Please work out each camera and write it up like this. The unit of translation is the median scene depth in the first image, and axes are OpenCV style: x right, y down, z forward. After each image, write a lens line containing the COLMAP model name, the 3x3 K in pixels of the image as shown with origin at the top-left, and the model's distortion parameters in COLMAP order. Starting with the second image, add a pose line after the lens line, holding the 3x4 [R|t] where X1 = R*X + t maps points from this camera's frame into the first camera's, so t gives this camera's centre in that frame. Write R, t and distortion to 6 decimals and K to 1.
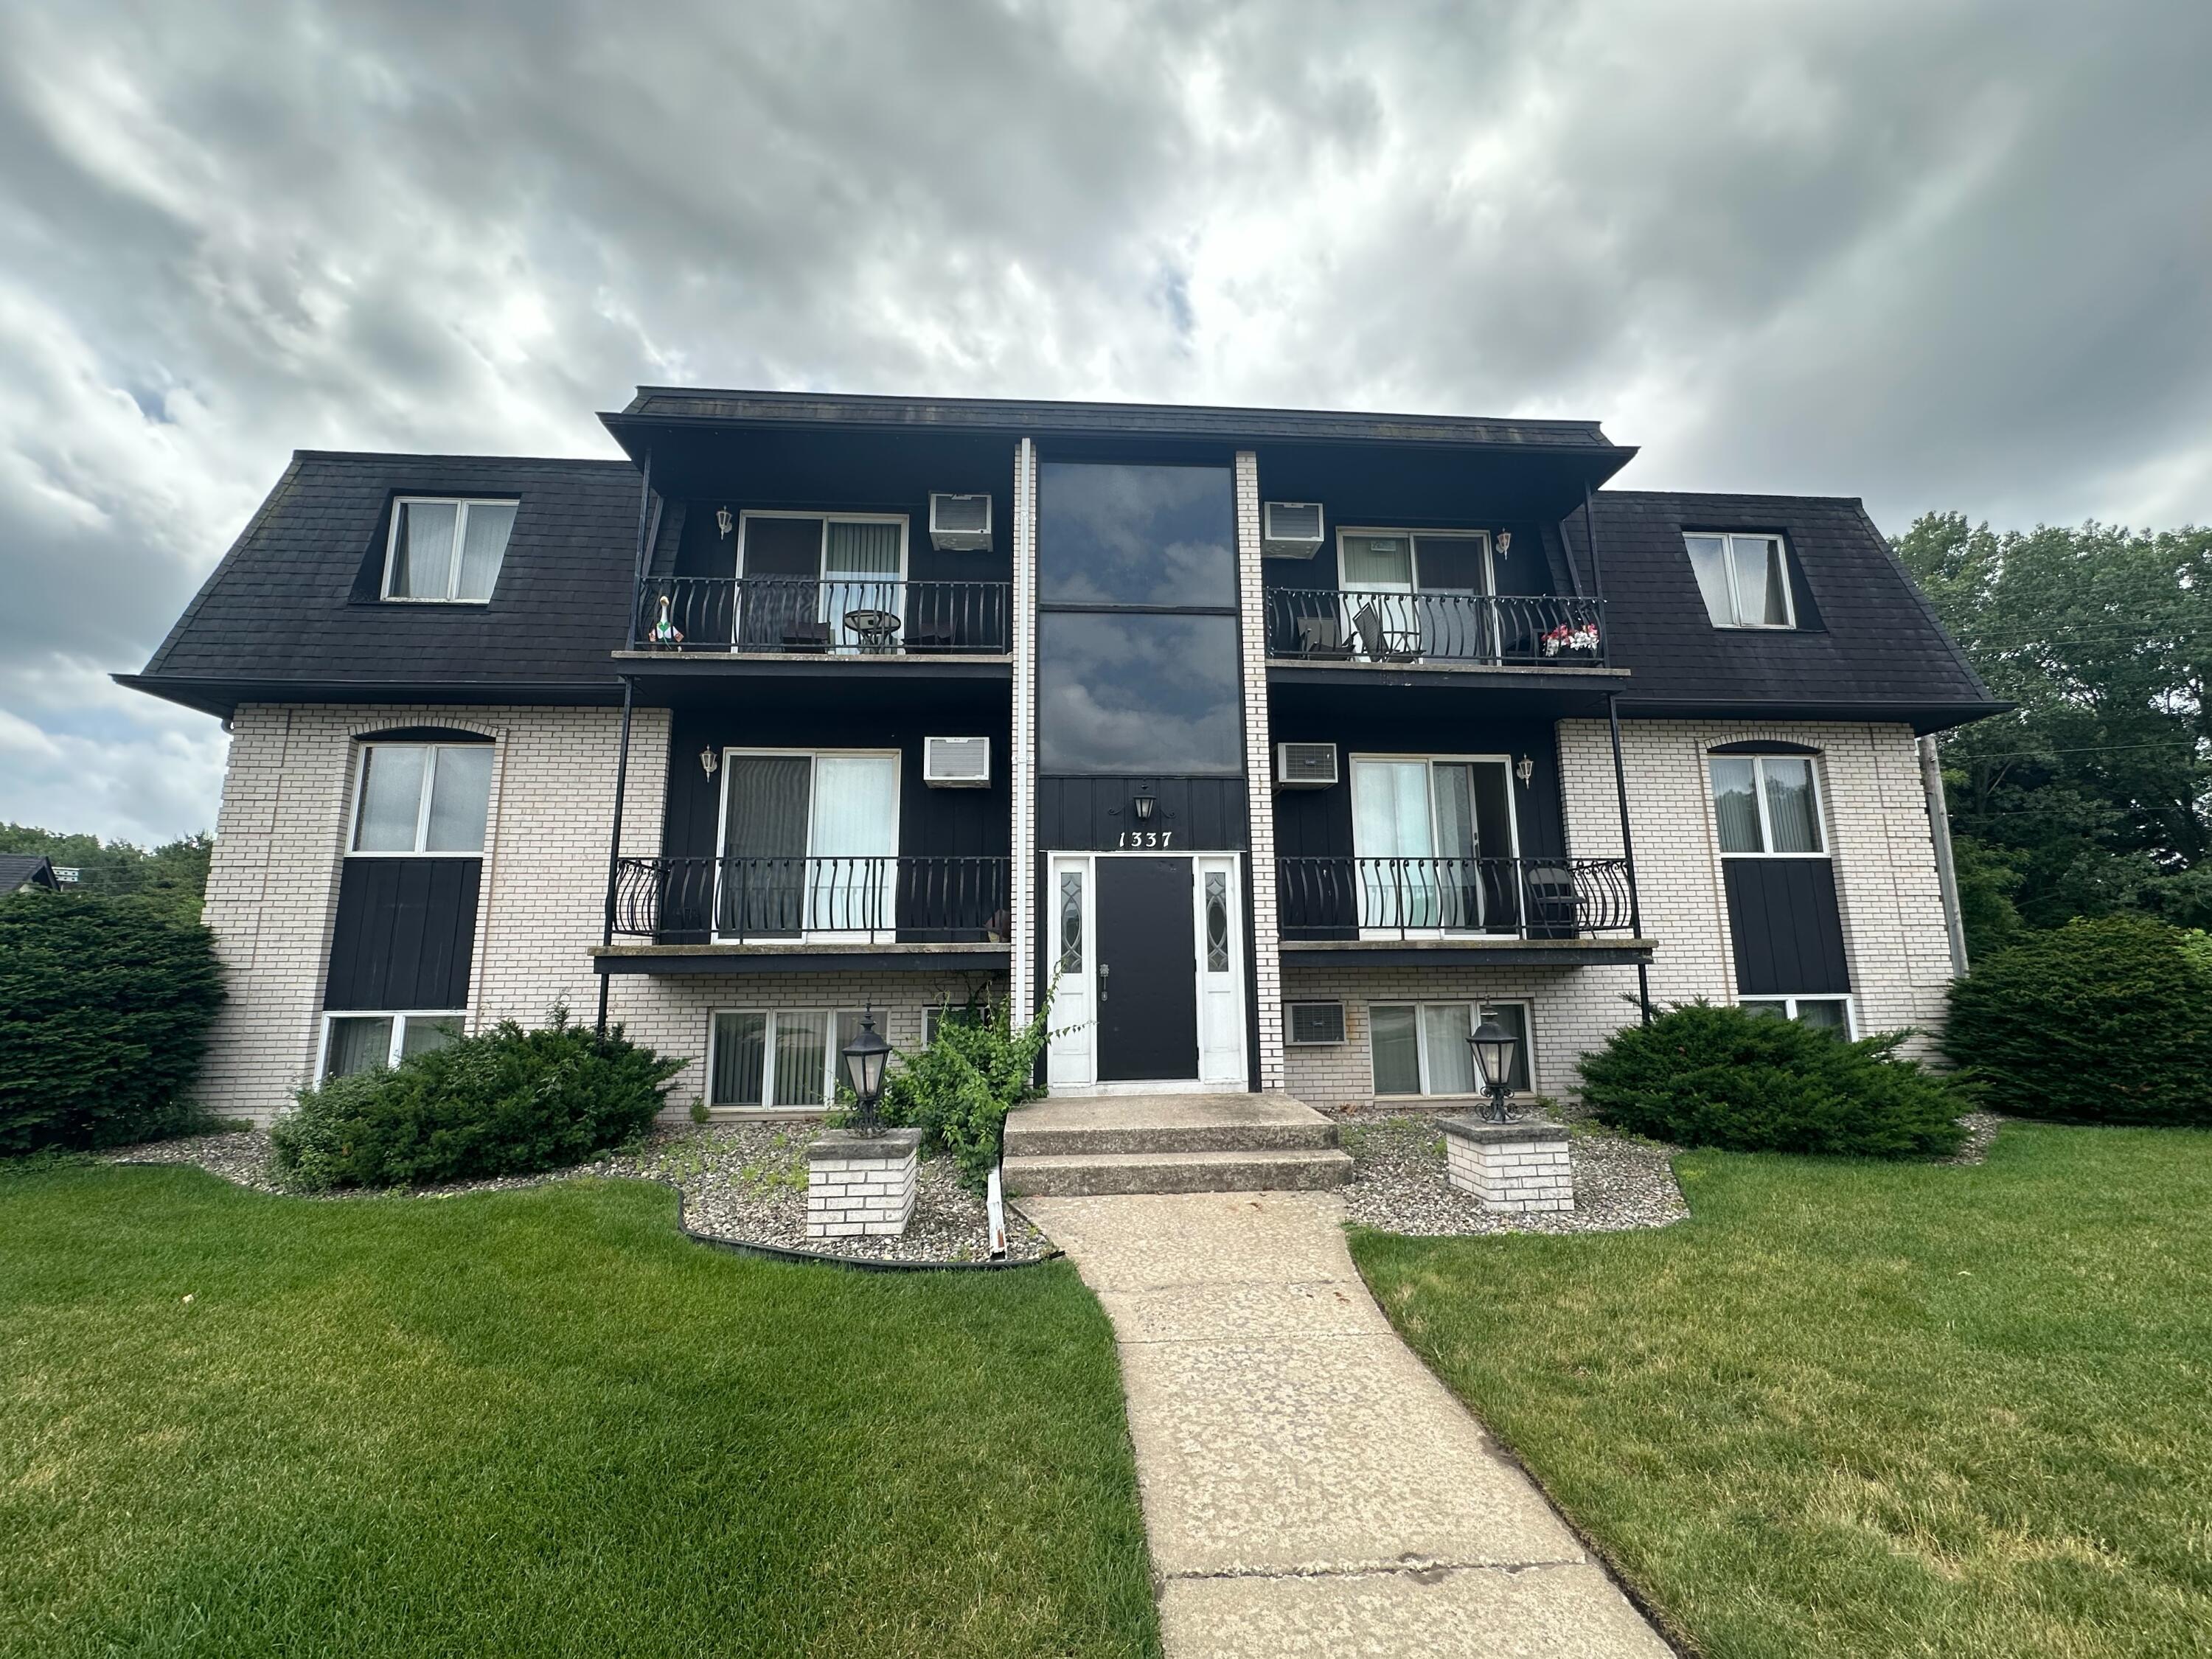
lens RADIAL K [[872.8, 0, 1128.7], [0, 872.8, 822.8], [0, 0, 1]] dist [-0.001246, 0.000091]
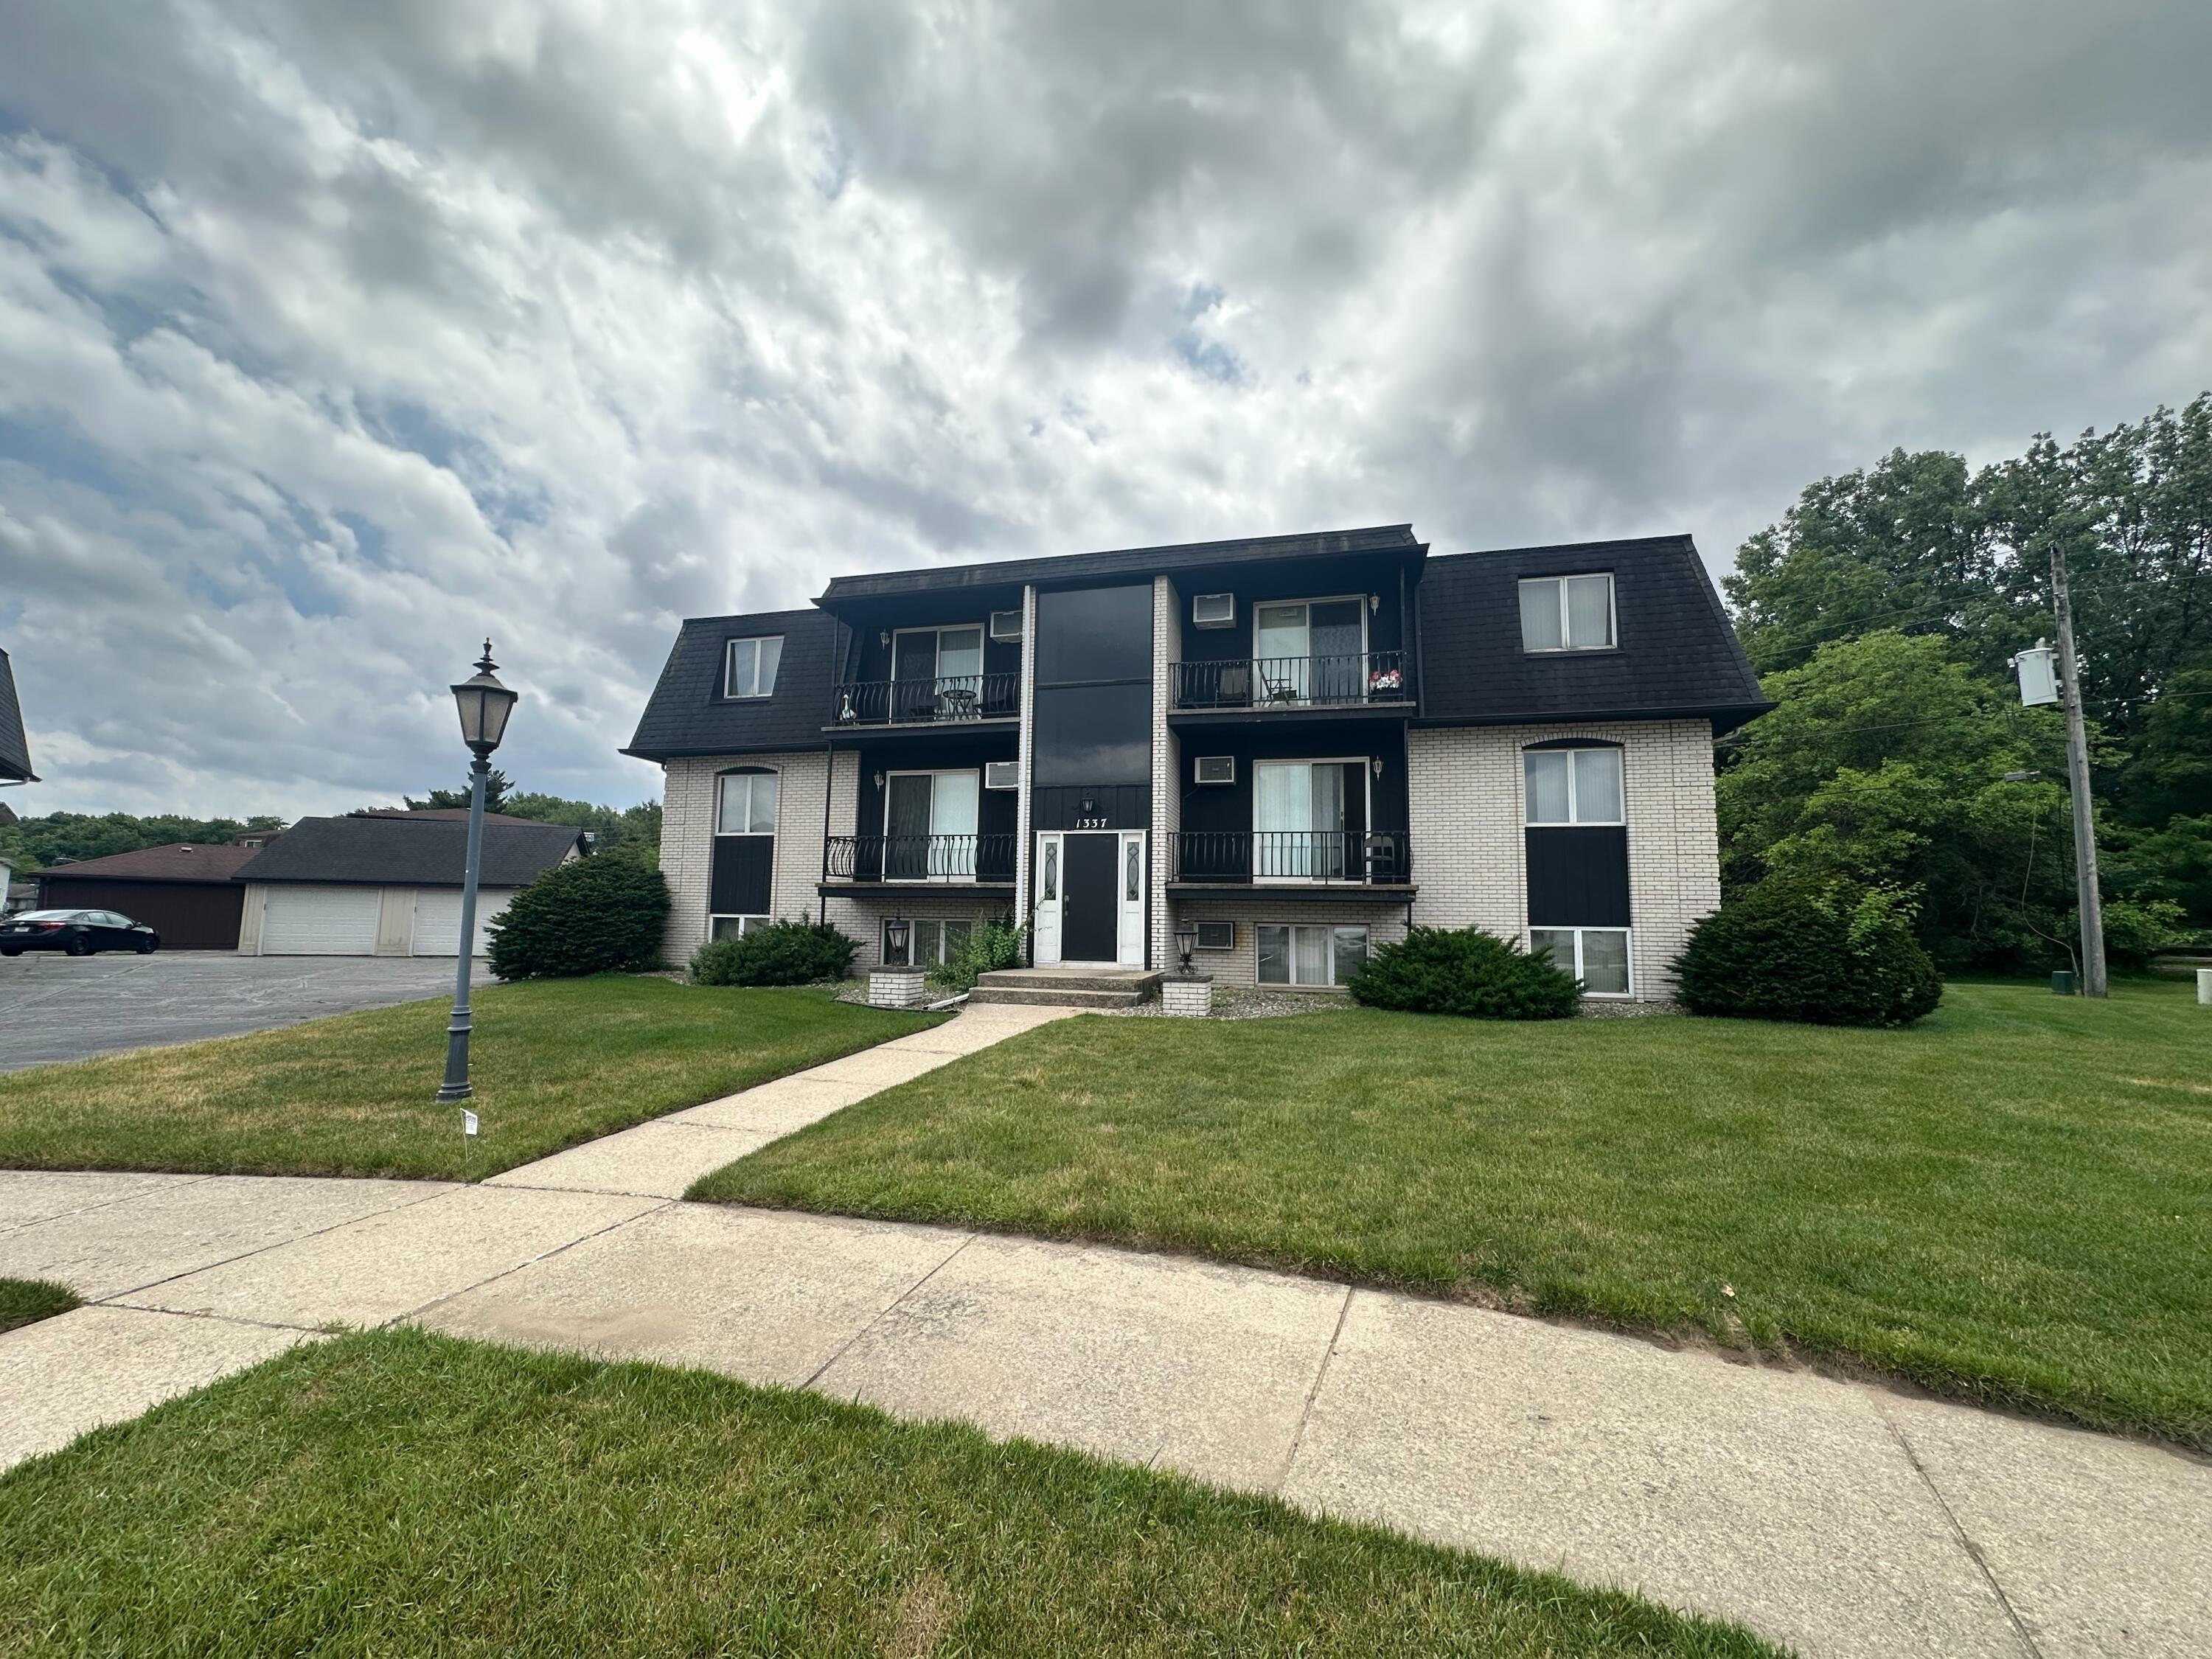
lens RADIAL K [[869.5, 0, 1132.8], [0, 869.5, 817.2], [0, 0, 1]] dist [0.000798, 0.000080]
pose [[0.951880, -0.013263, -0.306185, 0.573600], [0.029613, 0.998369, 0.048816, -0.068465], [0.305038, -0.055534, 0.950720, -0.549246]]
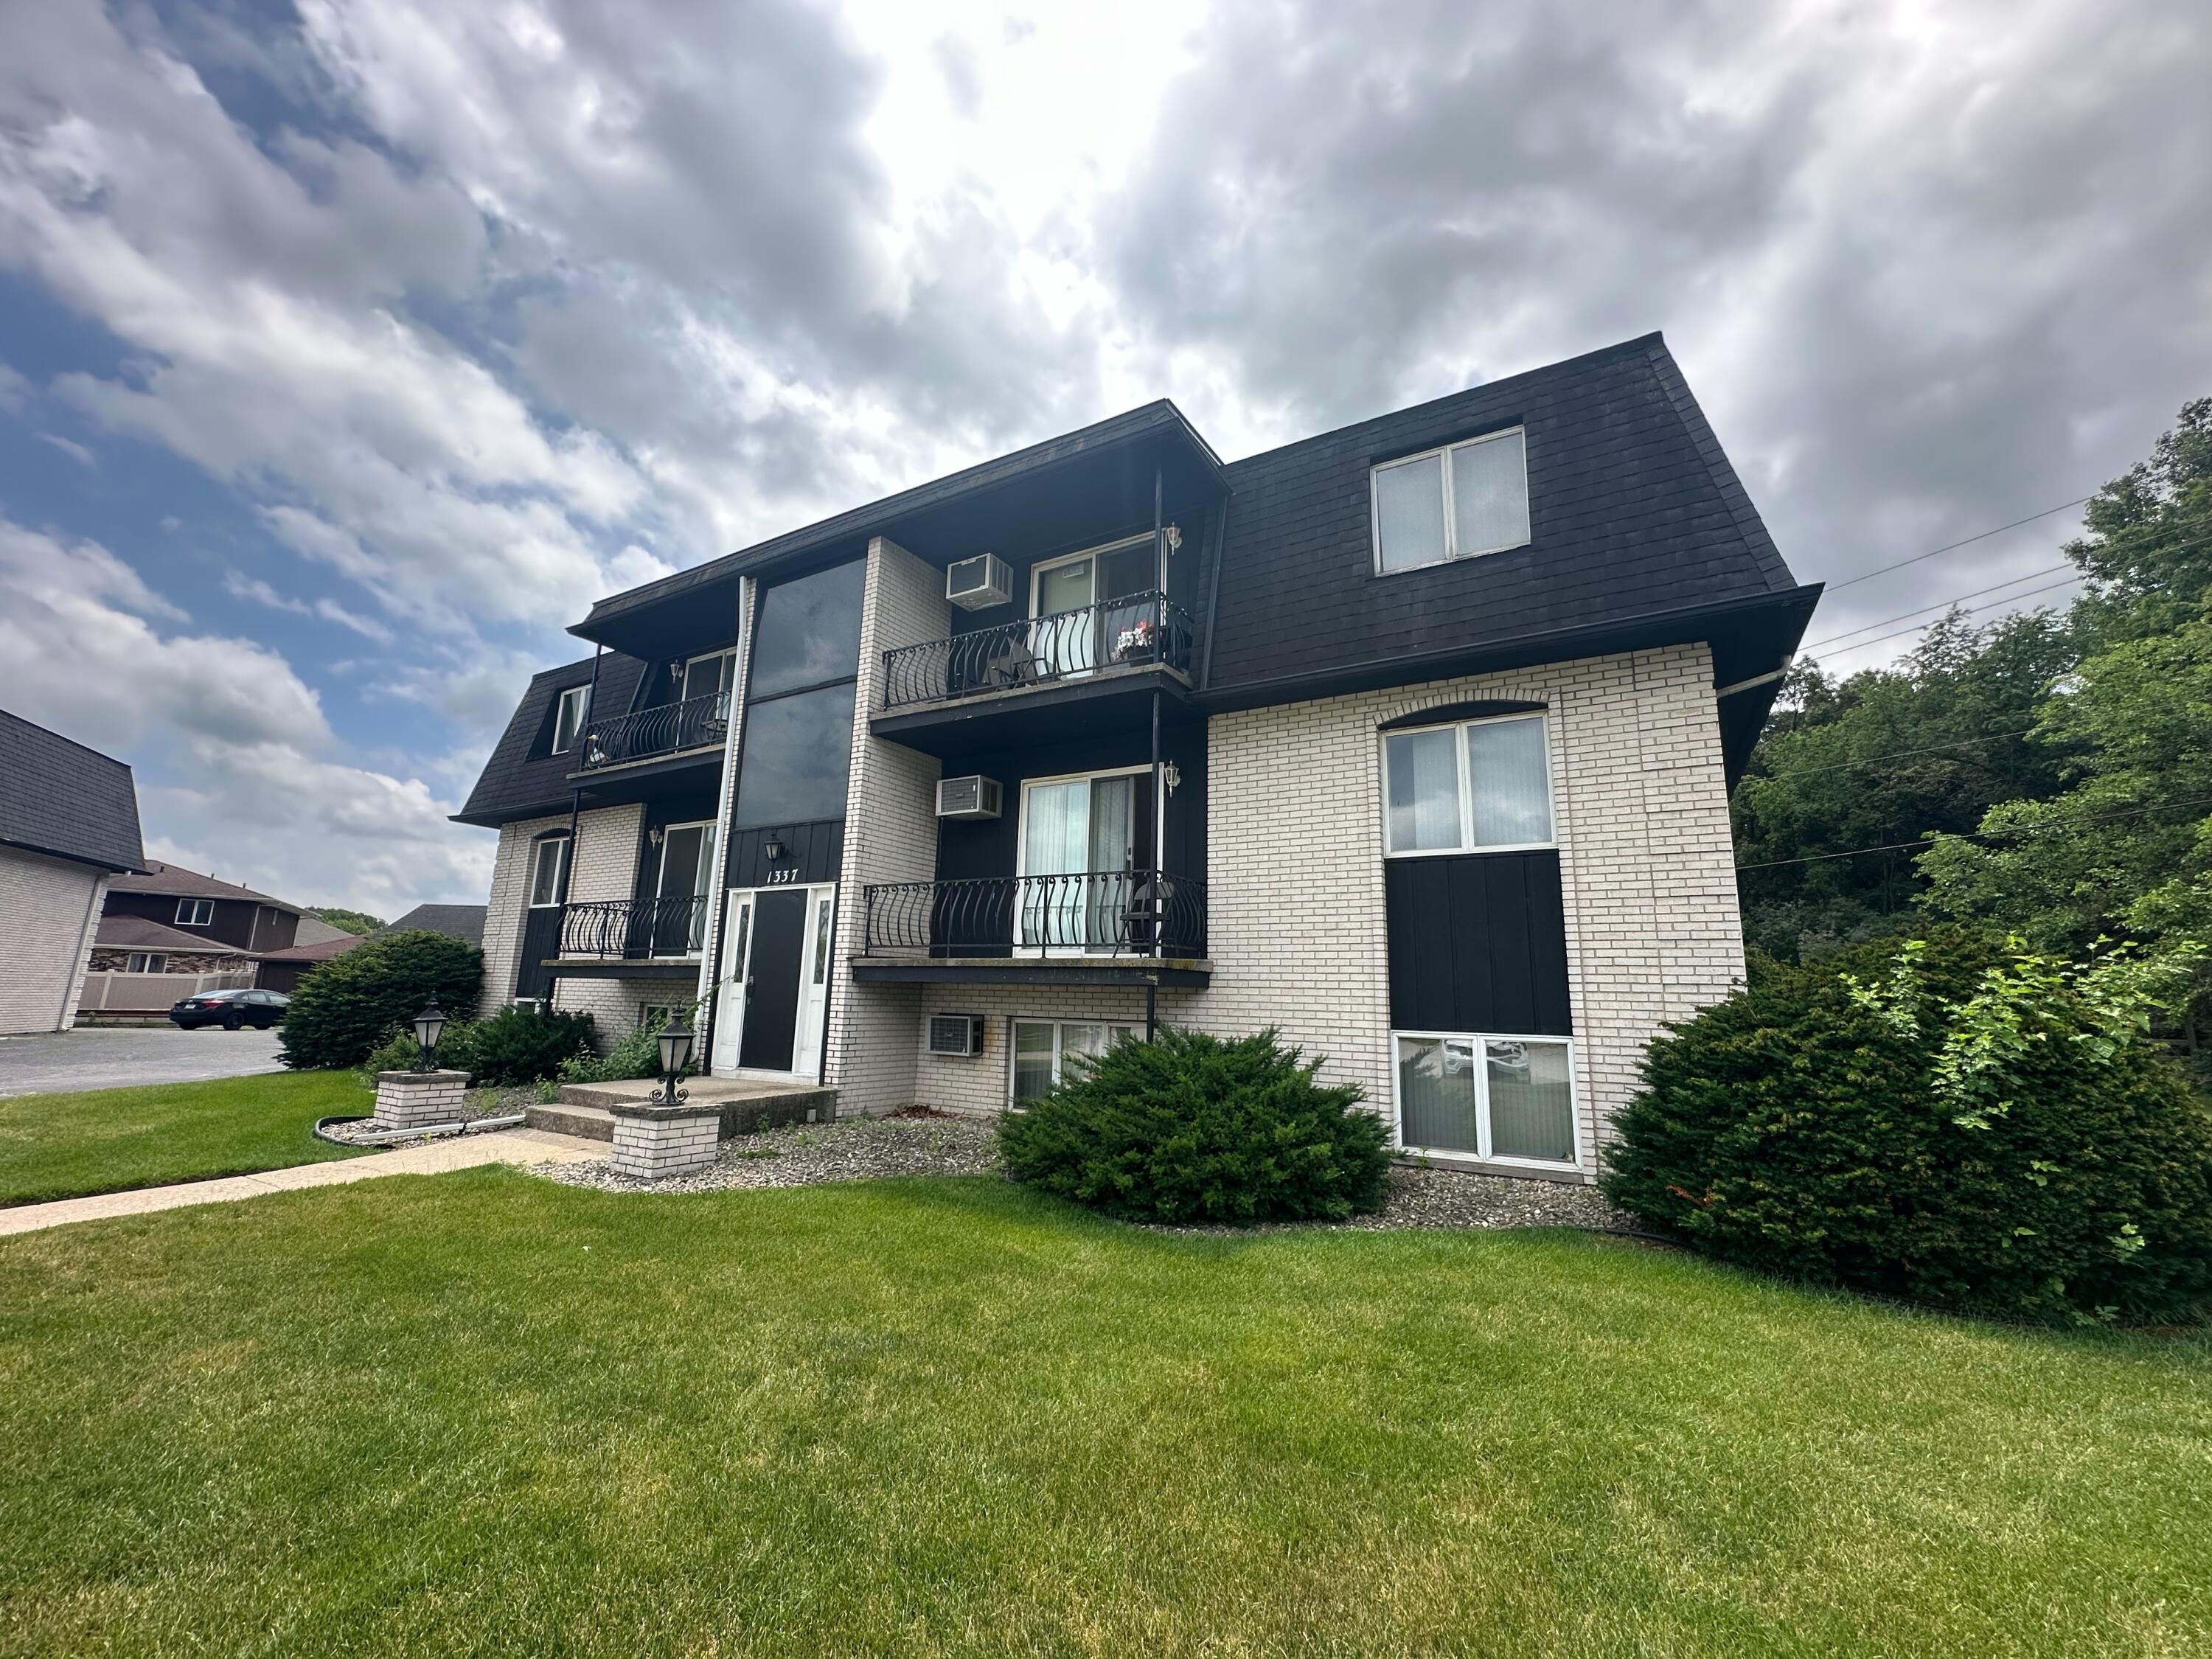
lens RADIAL K [[846.3, 0, 1185.2], [0, 846.3, 828.6], [0, 0, 1]] dist [0.001940, 0.000234]
pose [[0.833581, -0.080891, -0.546443, 1.082556], [0.066368, 0.996720, -0.046305, 0.042267], [0.548396, 0.002333, 0.836215, 0.284448]]
